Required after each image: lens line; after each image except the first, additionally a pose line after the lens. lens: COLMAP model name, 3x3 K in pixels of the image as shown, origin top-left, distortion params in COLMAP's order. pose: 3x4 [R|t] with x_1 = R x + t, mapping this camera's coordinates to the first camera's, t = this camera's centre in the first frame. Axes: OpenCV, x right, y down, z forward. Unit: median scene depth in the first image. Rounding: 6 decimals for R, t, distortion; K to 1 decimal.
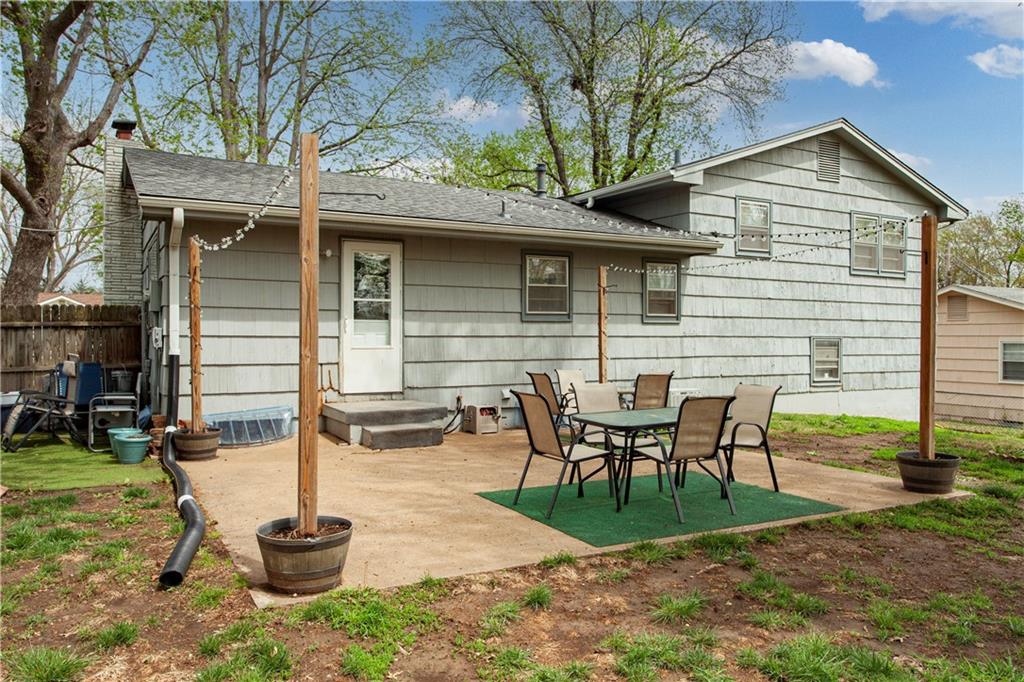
lens RADIAL K [[745.3, 0, 513.5], [0, 745.3, 346.9], [0, 0, 1]] dist [-0.006640, -0.001867]
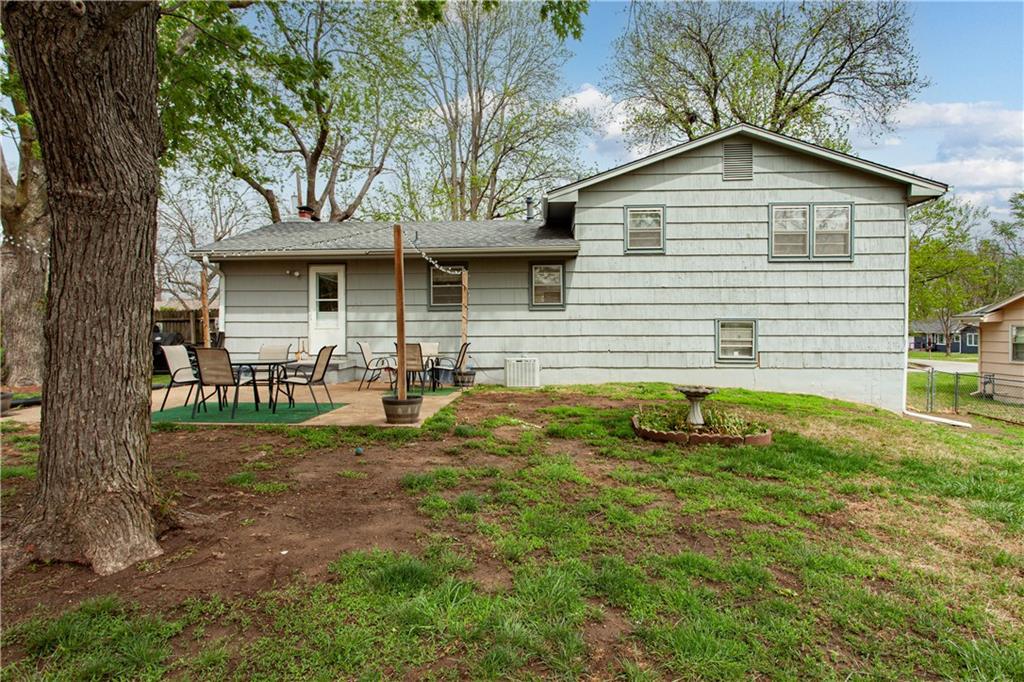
lens RADIAL K [[579.9, 0, 513.5], [0, 579.9, 337.1], [0, 0, 1]] dist [0.001286, -0.001123]
pose [[0.847008, 0.005159, -0.531555, 0.647245], [-0.001391, 0.999971, 0.007489, 0.007875], [0.531578, -0.005603, 0.846991, 0.086601]]
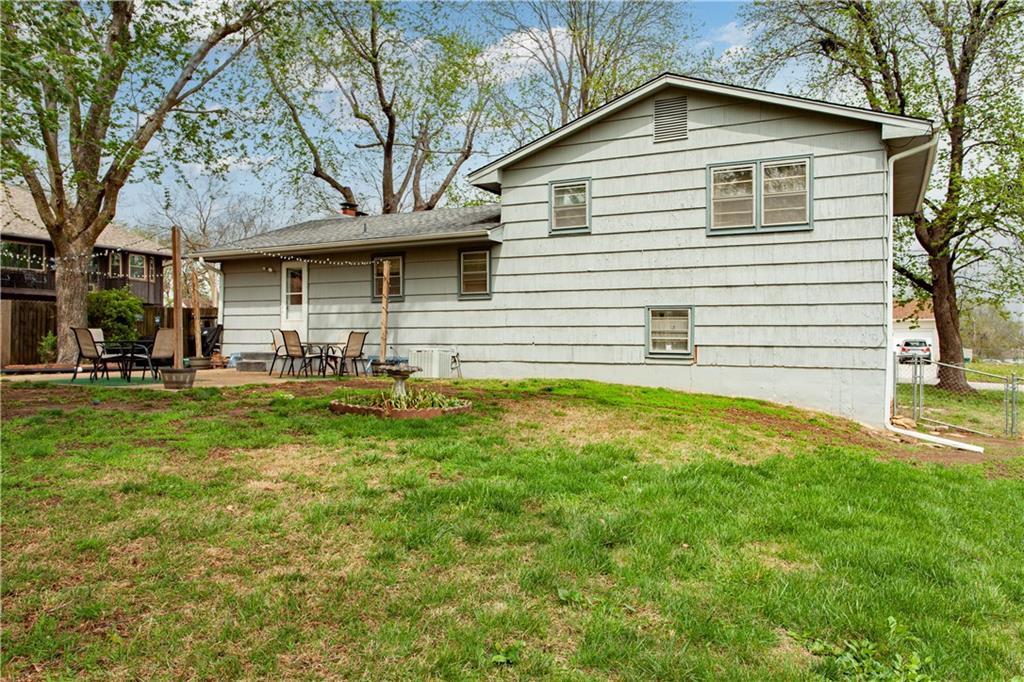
lens RADIAL K [[745.3, 0, 513.0], [0, 745.3, 341.7], [0, 0, 1]] dist [-0.006640, -0.001867]
pose [[0.556375, 0.004277, -0.830920, 1.177151], [-0.008061, 0.999967, -0.000250, 0.035611], [0.830892, 0.006837, 0.556392, 0.336415]]
